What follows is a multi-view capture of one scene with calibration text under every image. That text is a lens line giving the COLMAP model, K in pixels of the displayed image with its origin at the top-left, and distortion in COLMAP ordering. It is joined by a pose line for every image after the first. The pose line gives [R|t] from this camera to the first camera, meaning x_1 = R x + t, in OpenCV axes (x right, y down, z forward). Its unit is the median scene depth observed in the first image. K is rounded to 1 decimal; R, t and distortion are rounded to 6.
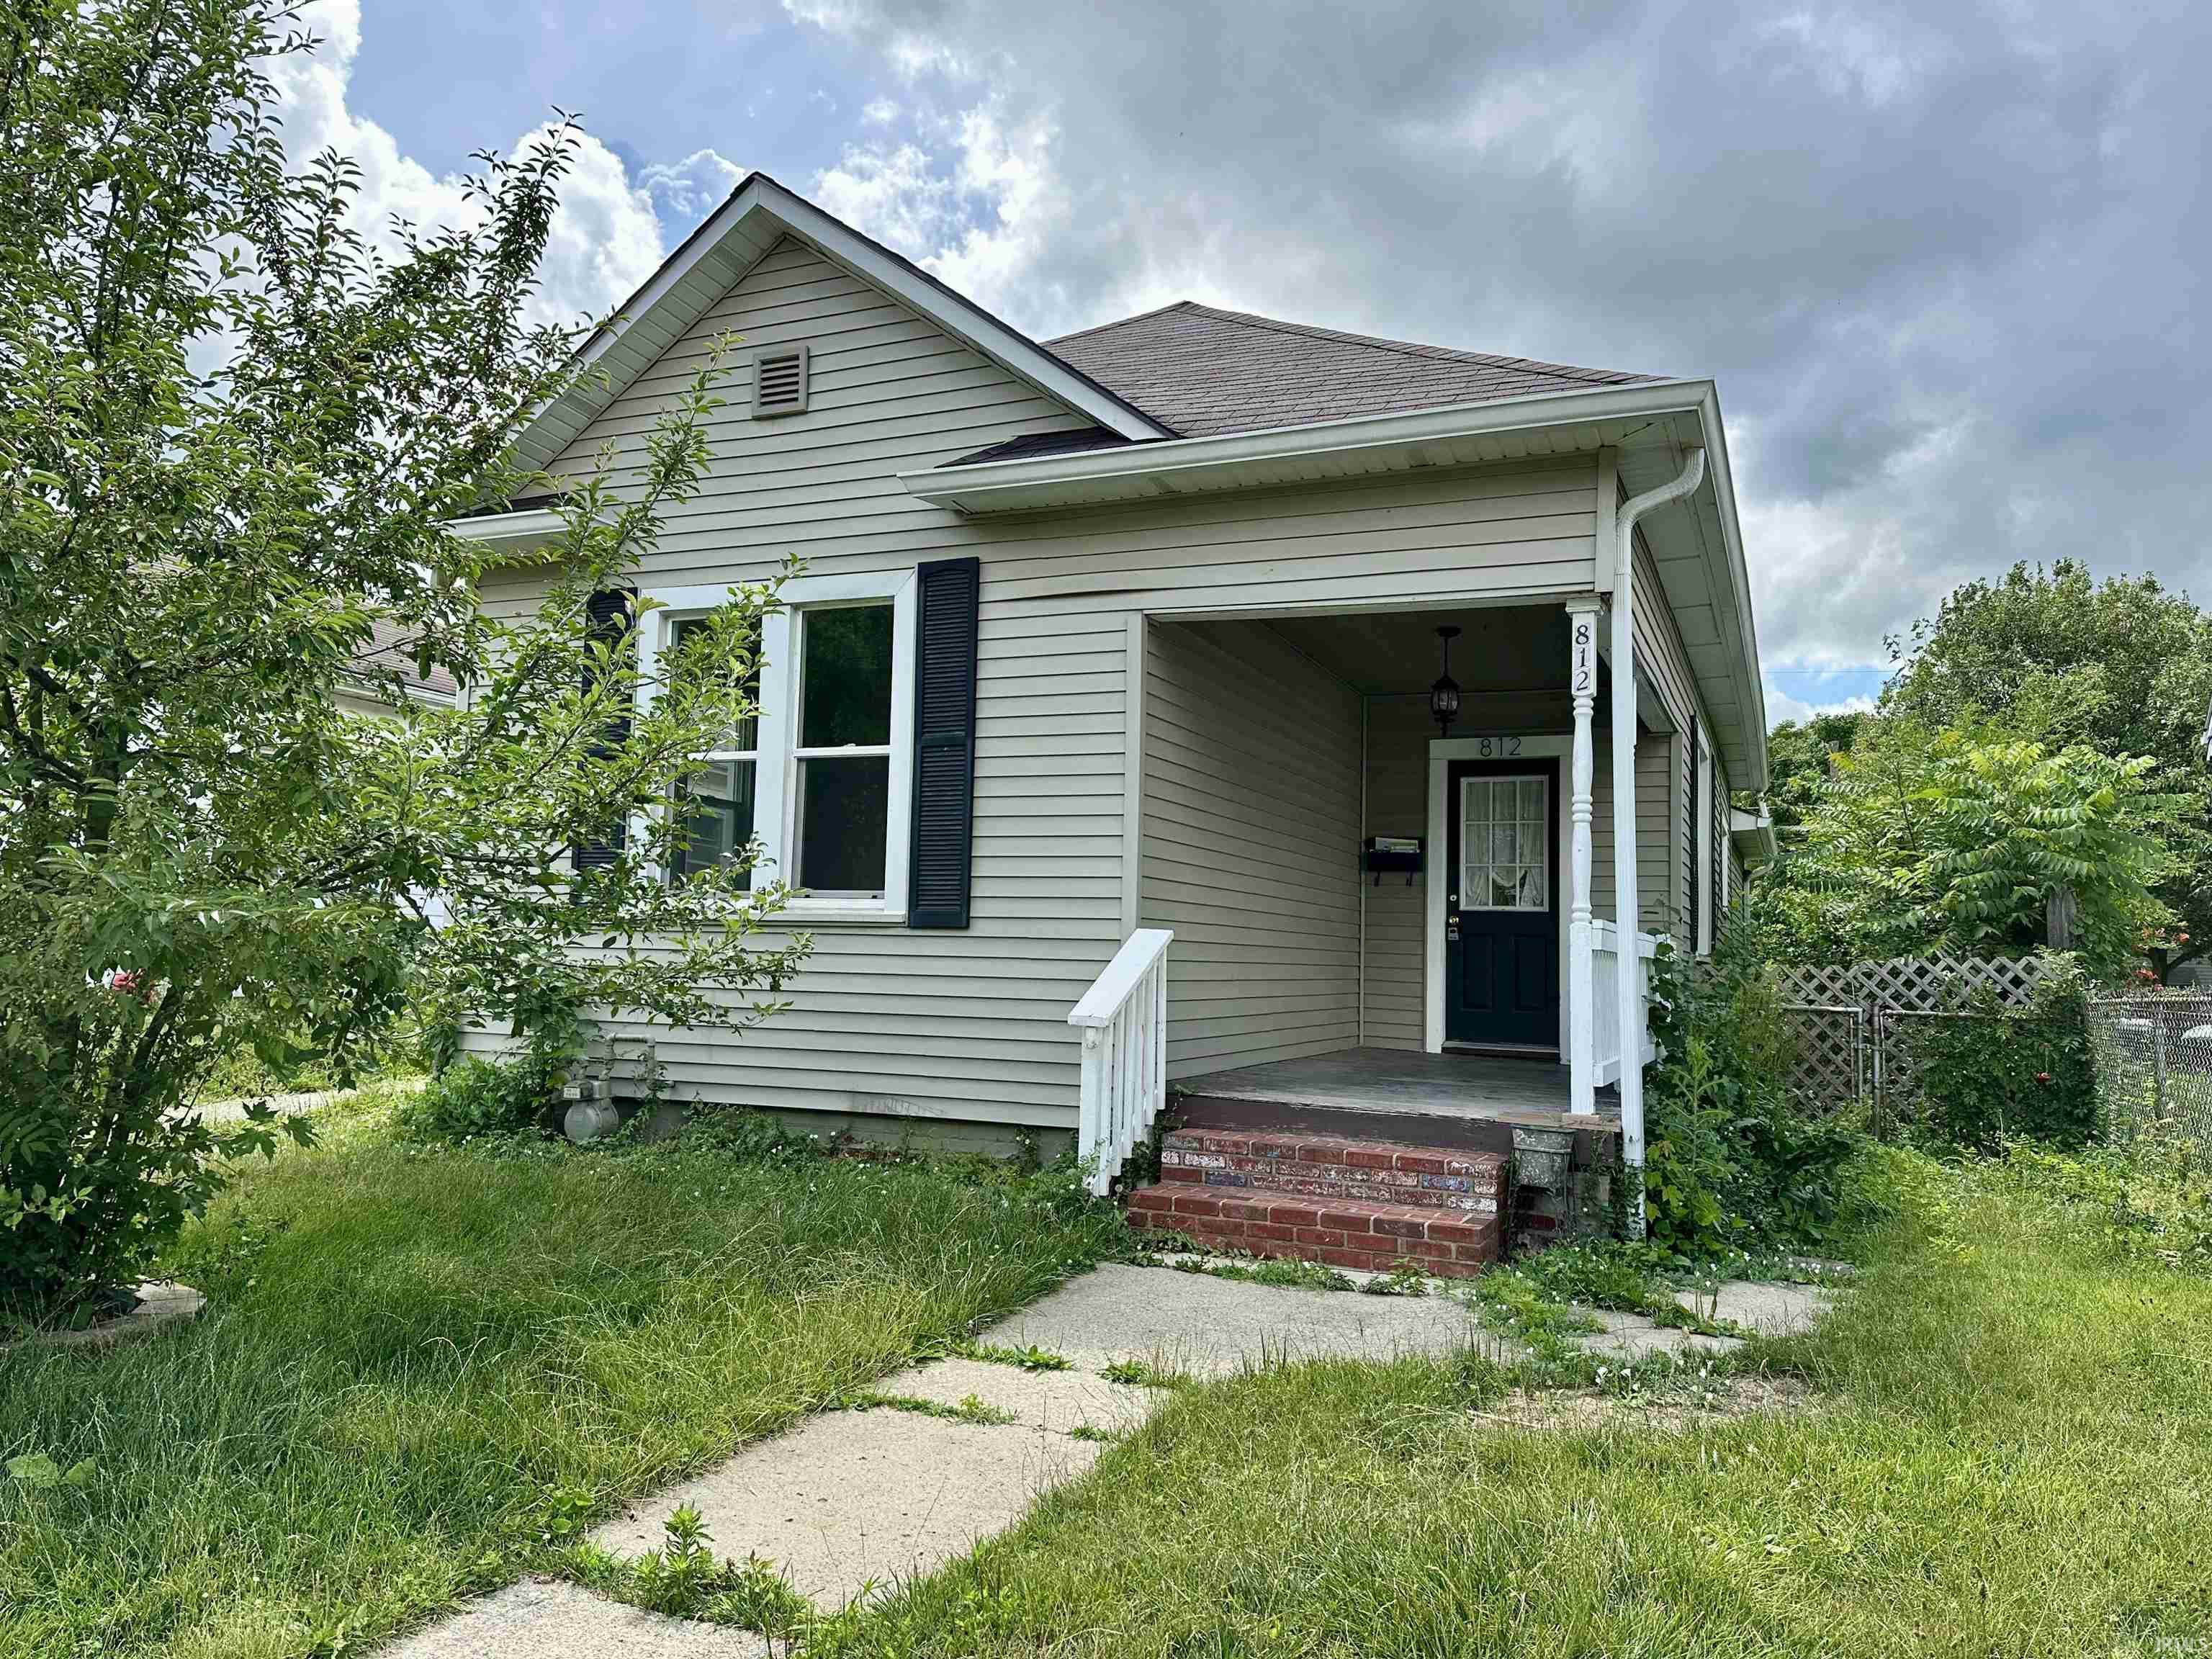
lens RADIAL K [[1543.2, 0, 1106.0], [0, 1543.2, 829.5], [0, 0, 1]] dist [0.126004, -0.208830]
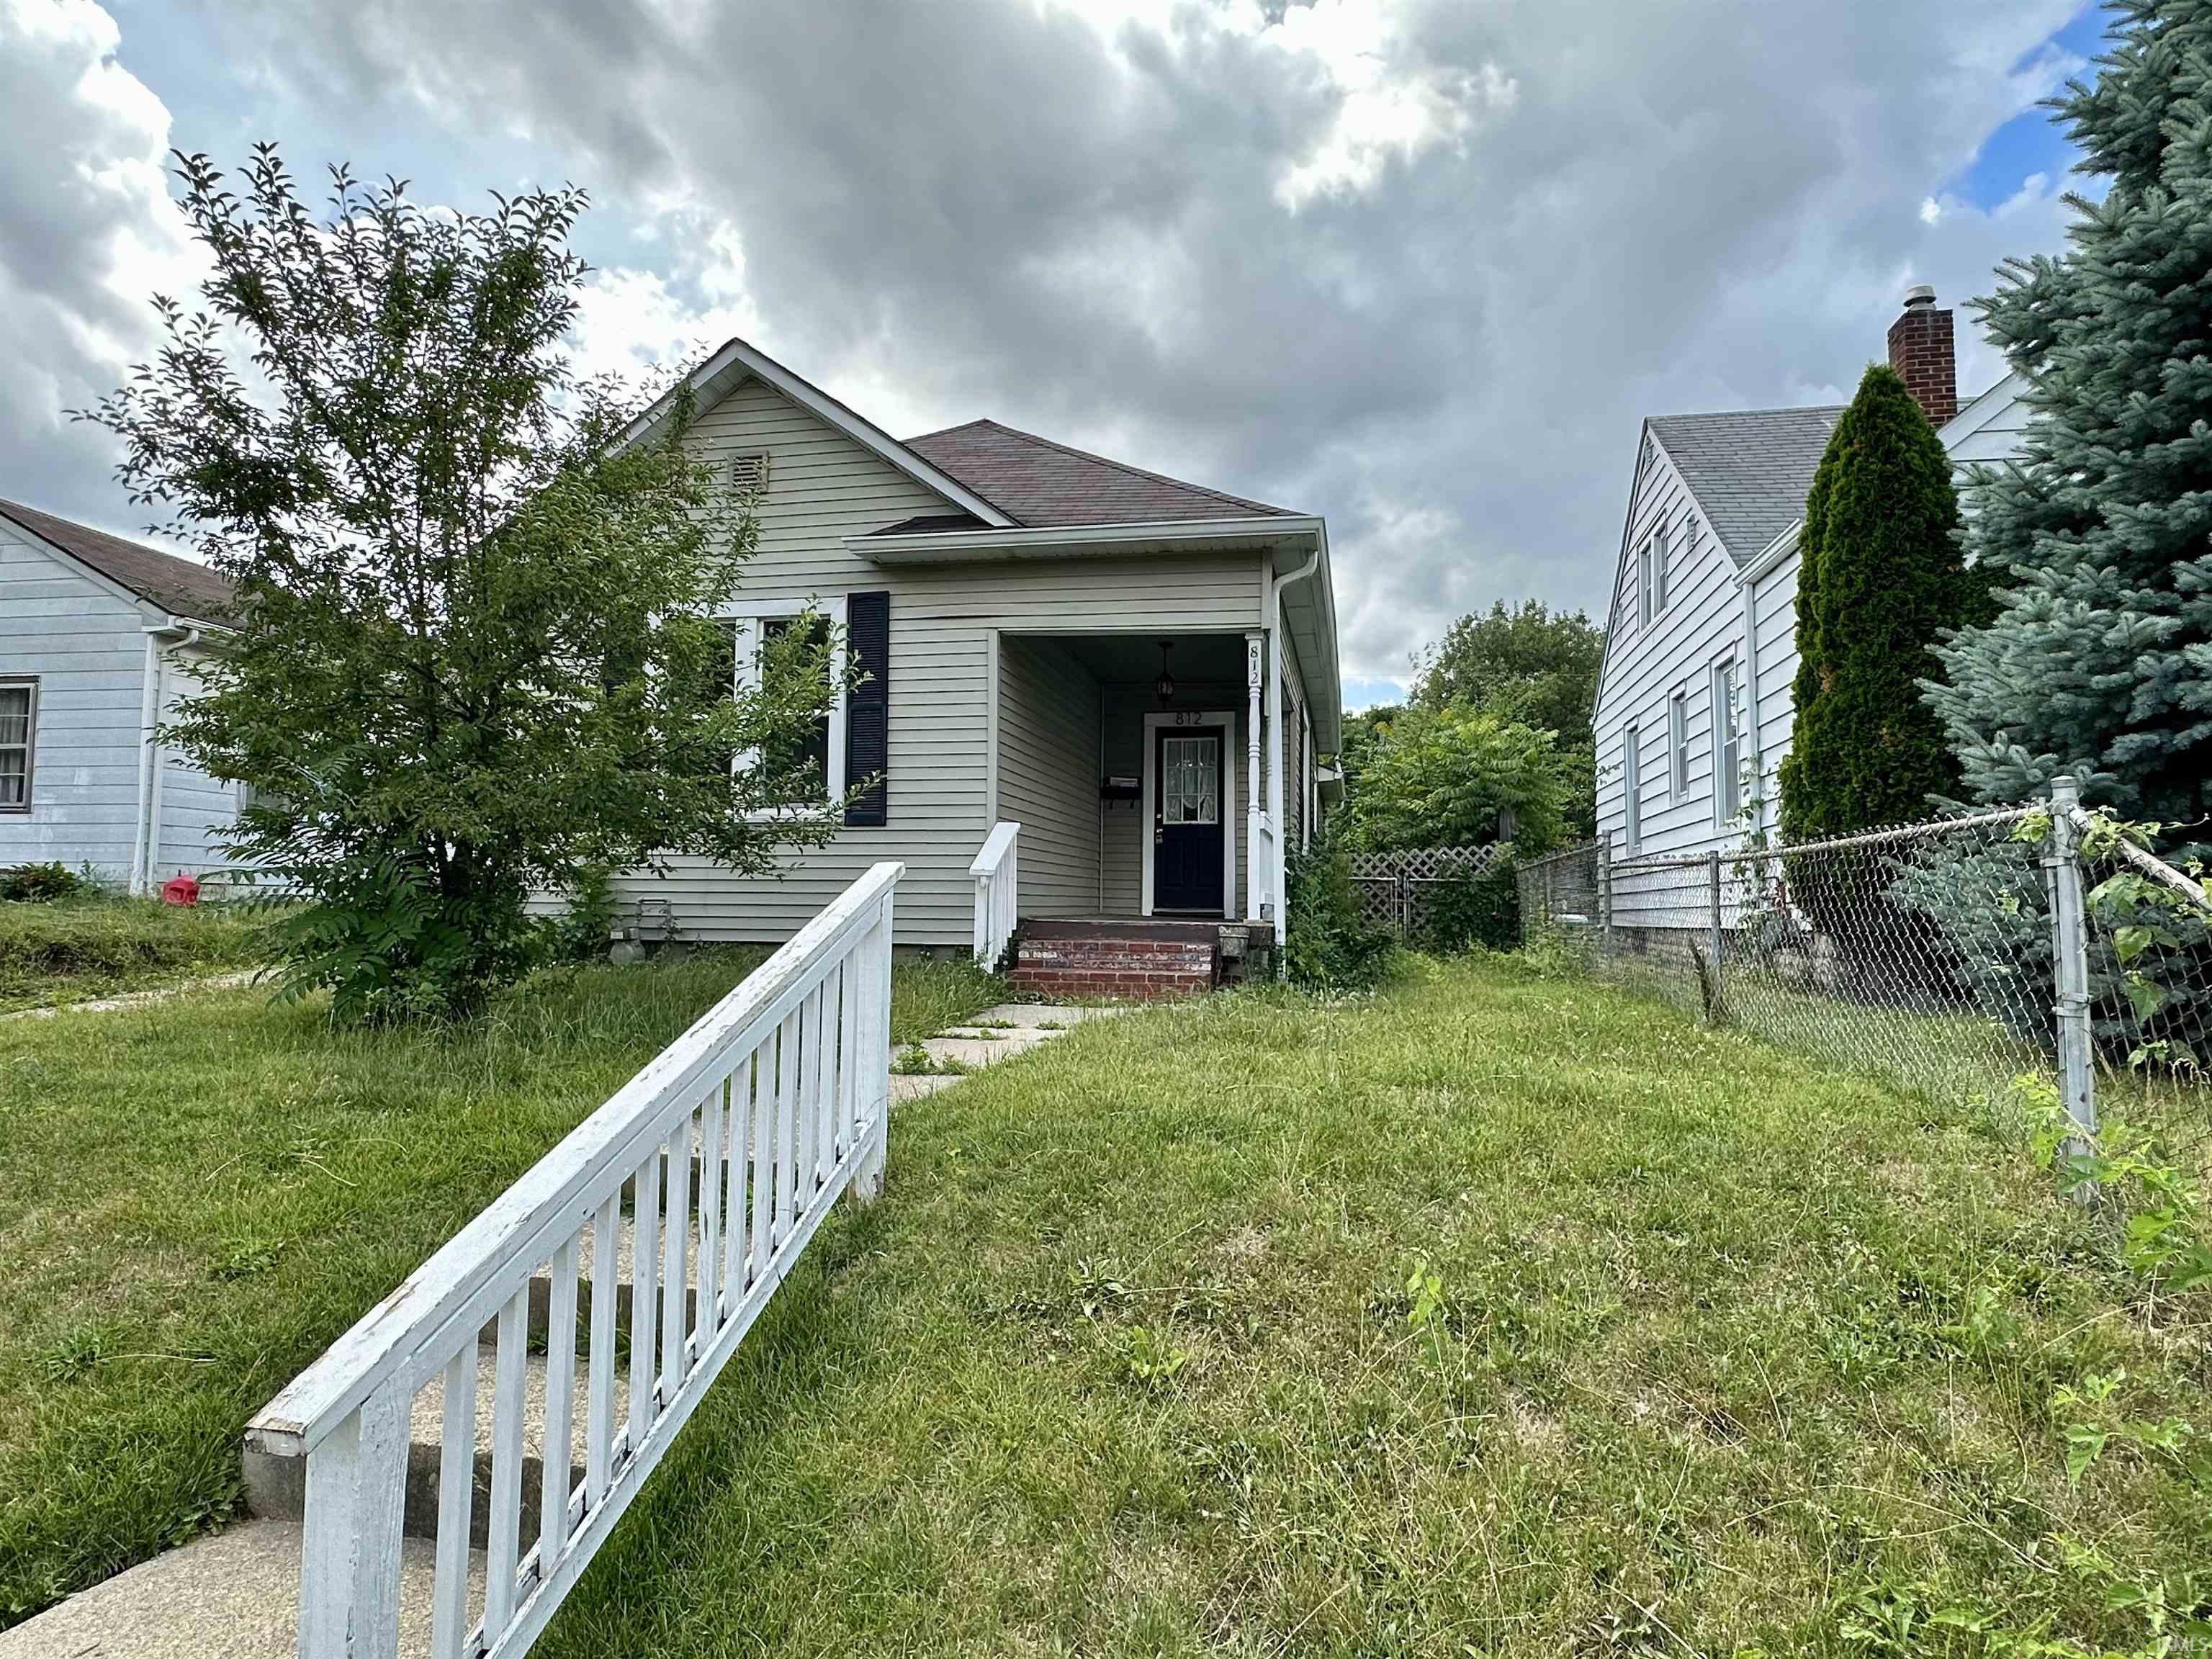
lens RADIAL K [[1350.2, 0, 1106.0], [0, 1350.2, 829.5], [0, 0, 1]] dist [0.002663, -0.000108]
pose [[0.973150, -0.005907, 0.230094, -0.184538], [0.000777, 0.999749, 0.022379, 0.036771], [-0.230169, -0.021600, 0.972911, -0.399111]]
